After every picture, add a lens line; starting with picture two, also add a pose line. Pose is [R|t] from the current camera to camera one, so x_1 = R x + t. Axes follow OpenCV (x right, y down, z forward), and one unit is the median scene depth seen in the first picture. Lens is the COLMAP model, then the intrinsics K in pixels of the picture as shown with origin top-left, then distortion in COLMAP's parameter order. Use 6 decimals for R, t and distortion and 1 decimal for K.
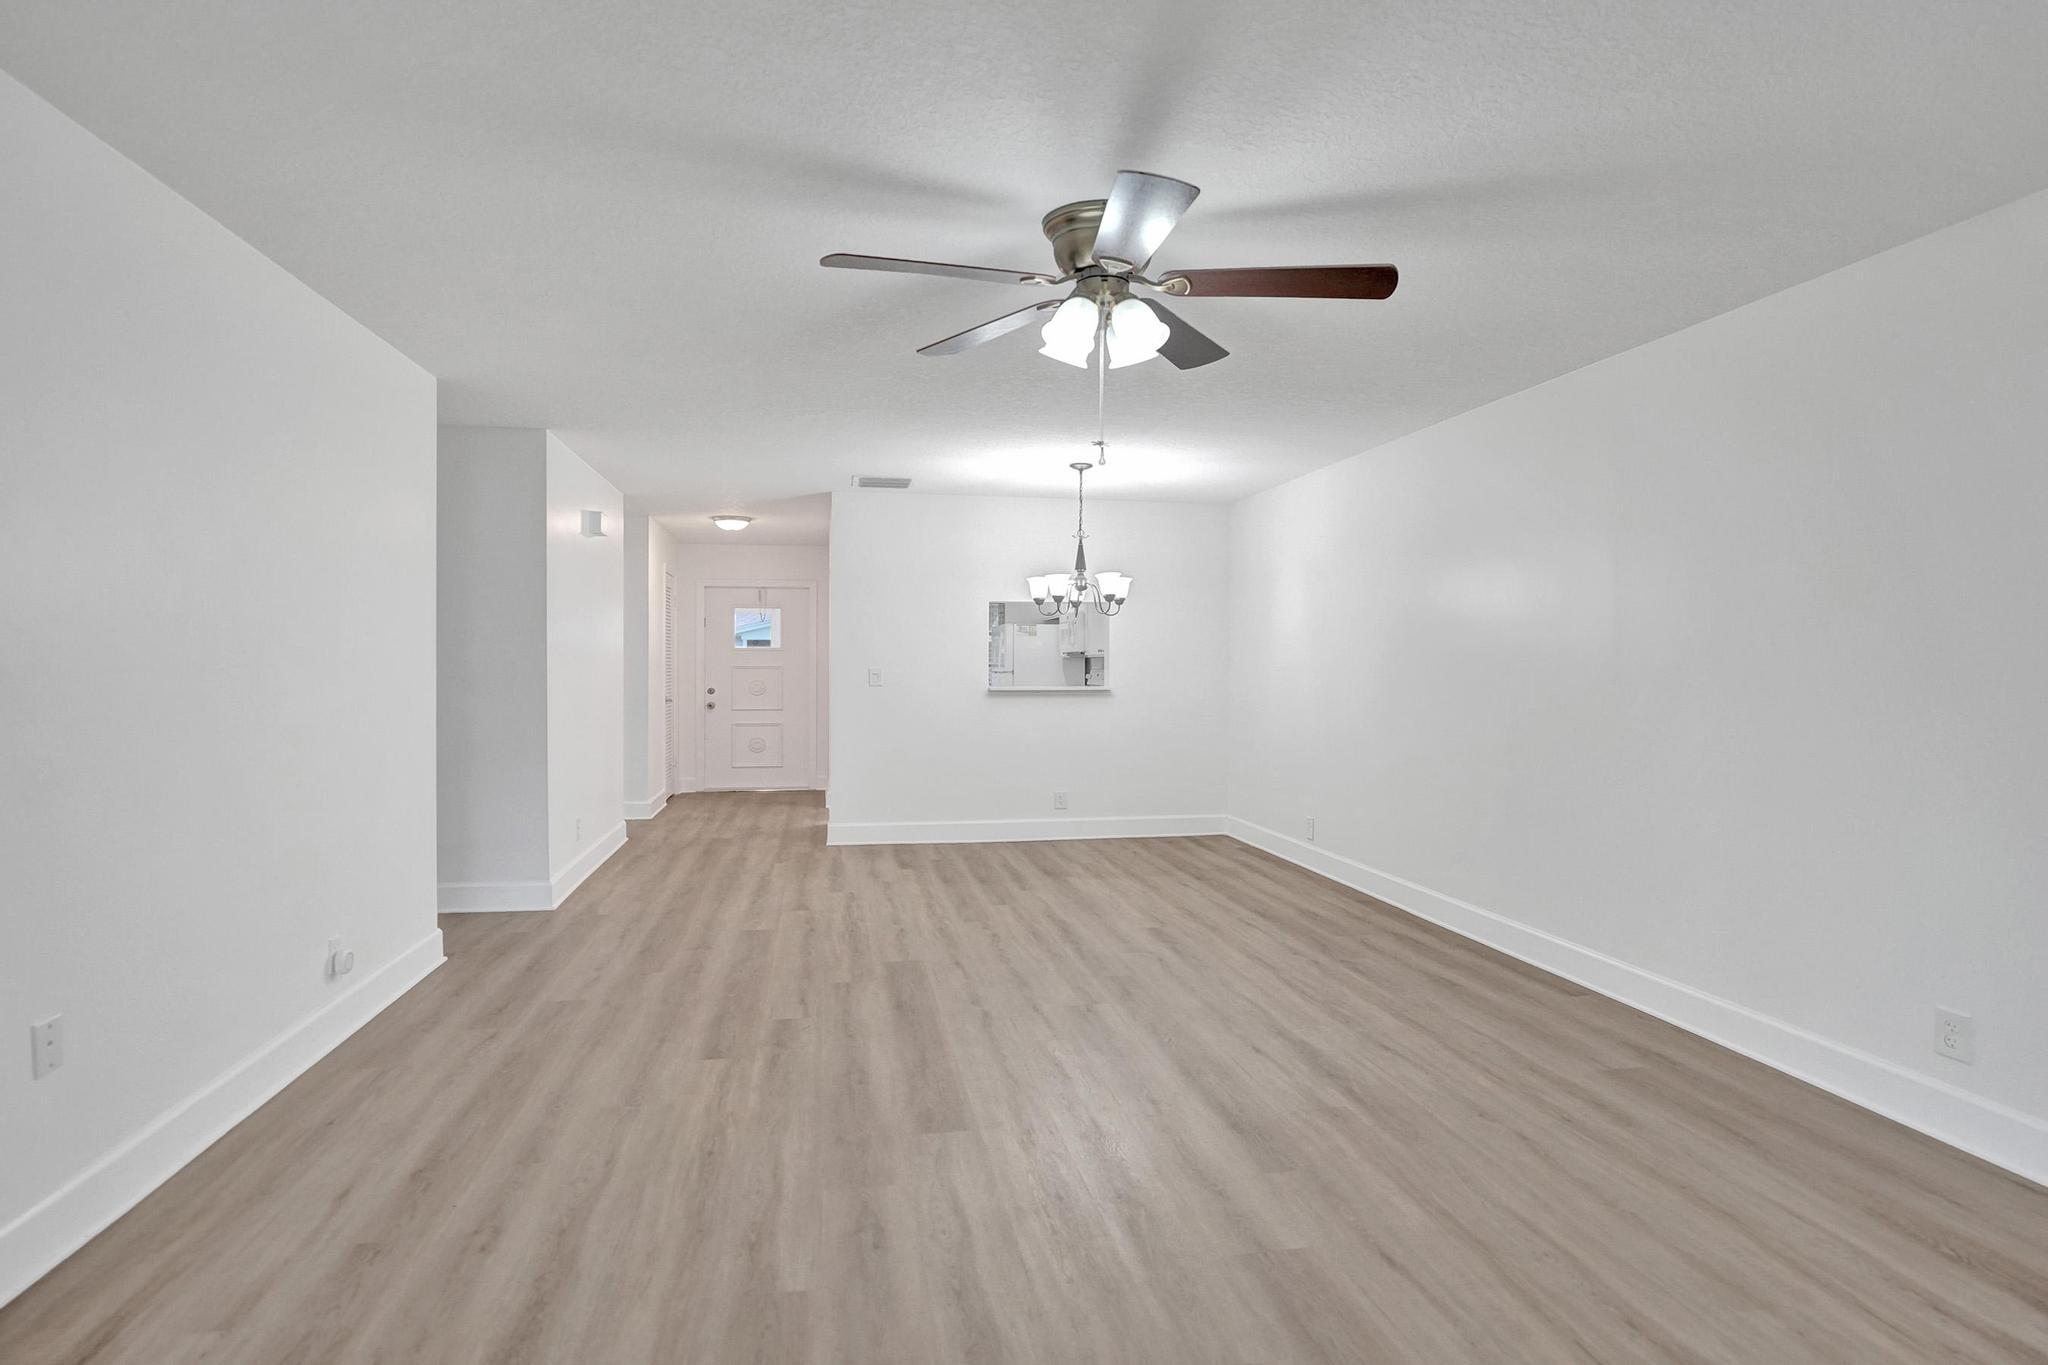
lens RADIAL K [[1130.2, 0, 1024.0], [0, 1130.2, 682.5], [0, 0, 1]] dist [-0.039266, 0.000406]
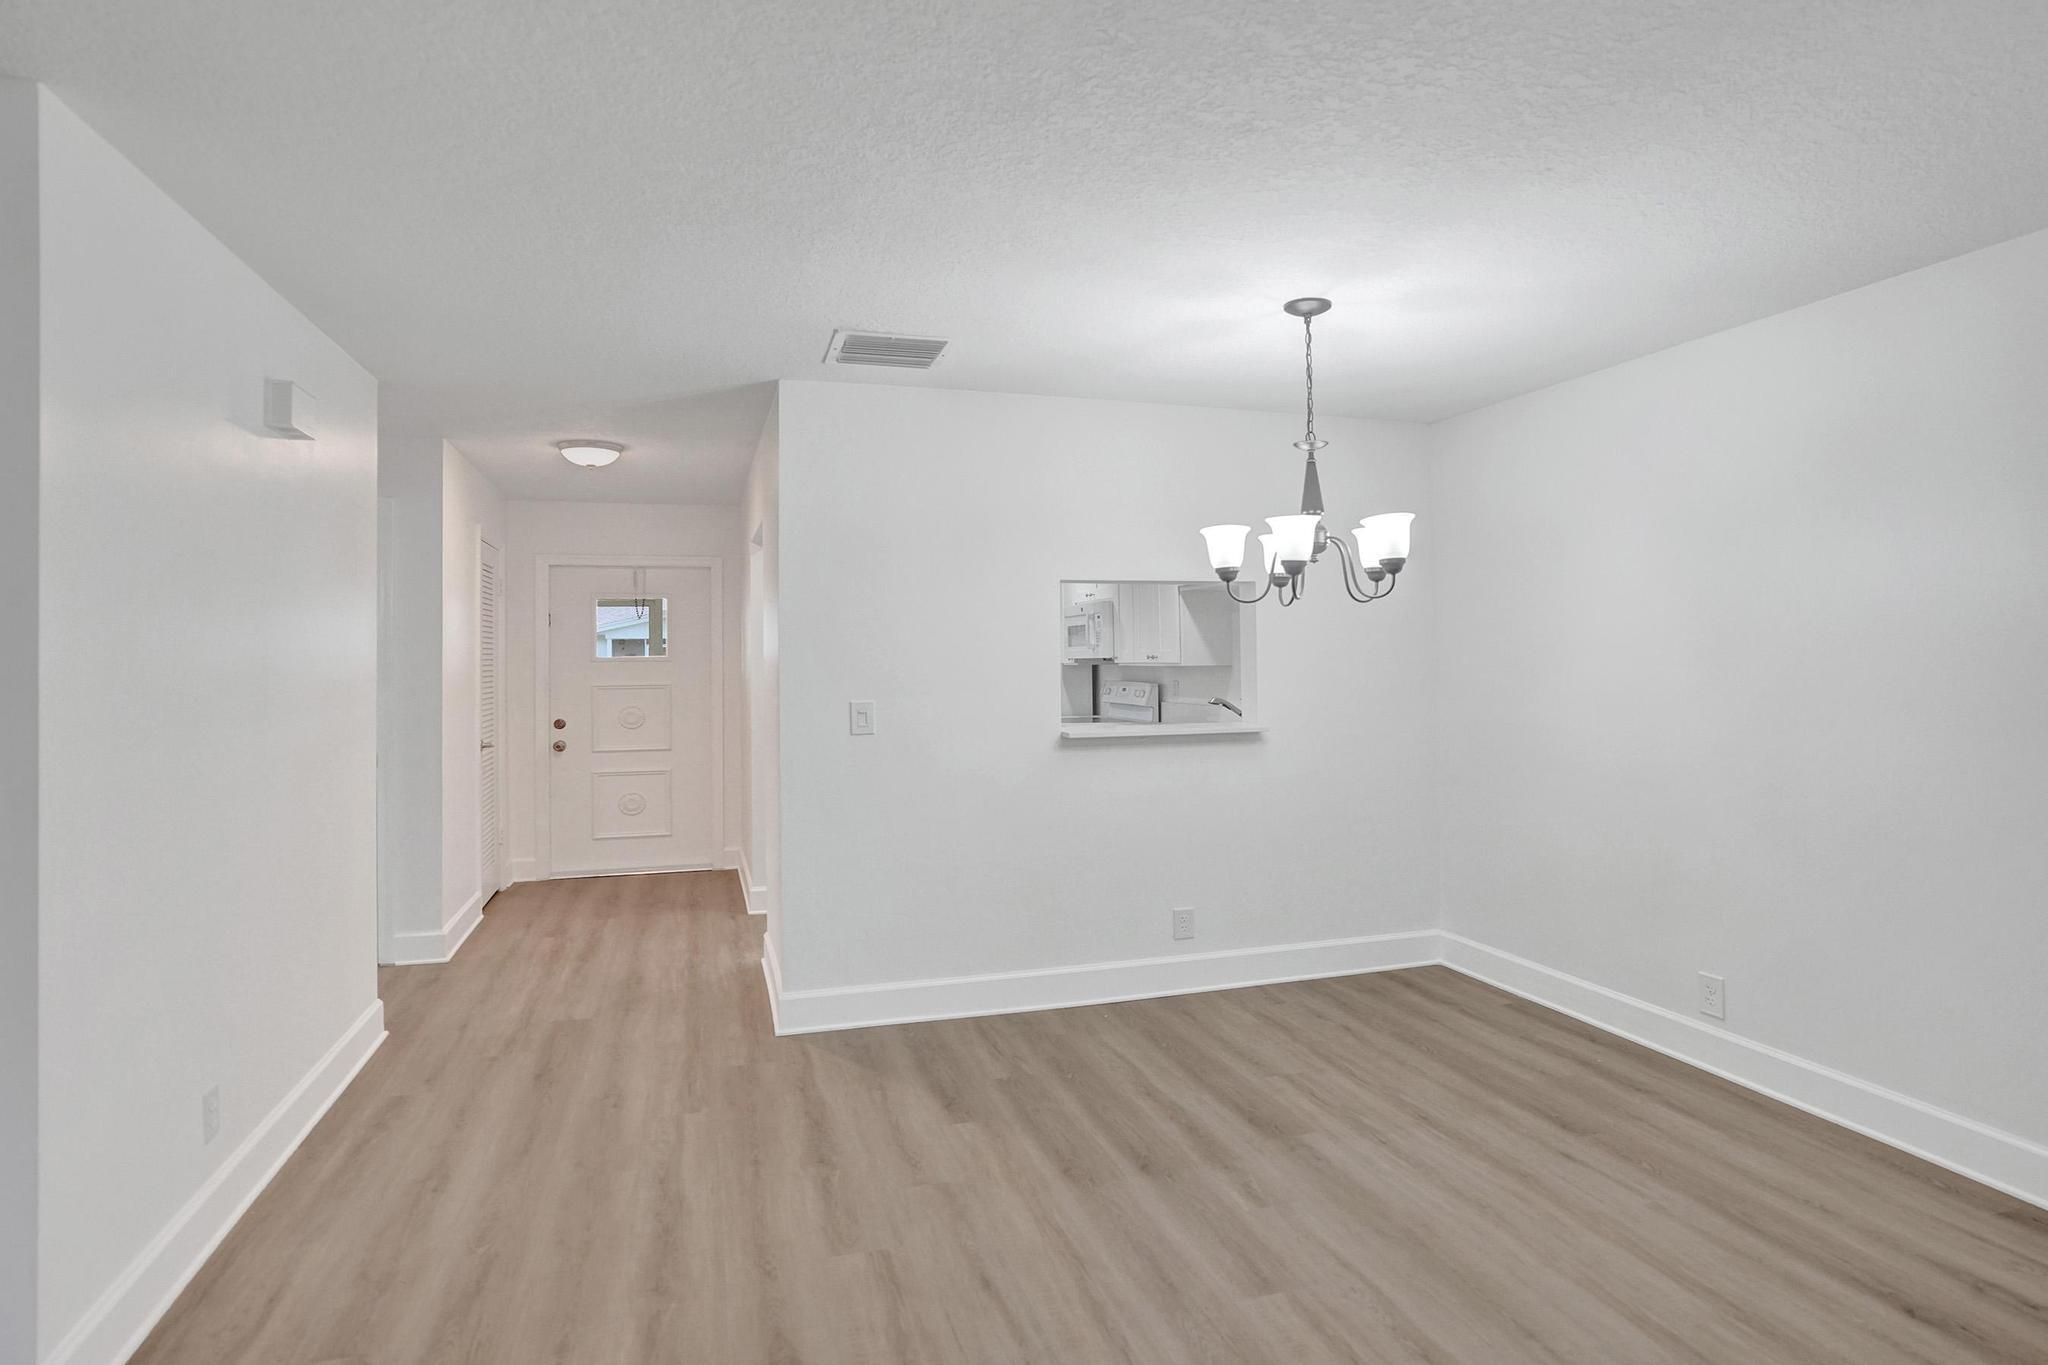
lens RADIAL K [[1095.2, 0, 1022.6], [0, 1095.2, 651.1], [0, 0, 1]] dist [-0.051133, 0.028569]
pose [[0.992674, -0.009002, 0.120490, -0.119098], [0.011744, 0.999687, -0.022070, -0.024848], [-0.120254, 0.023323, 0.992469, 0.469905]]
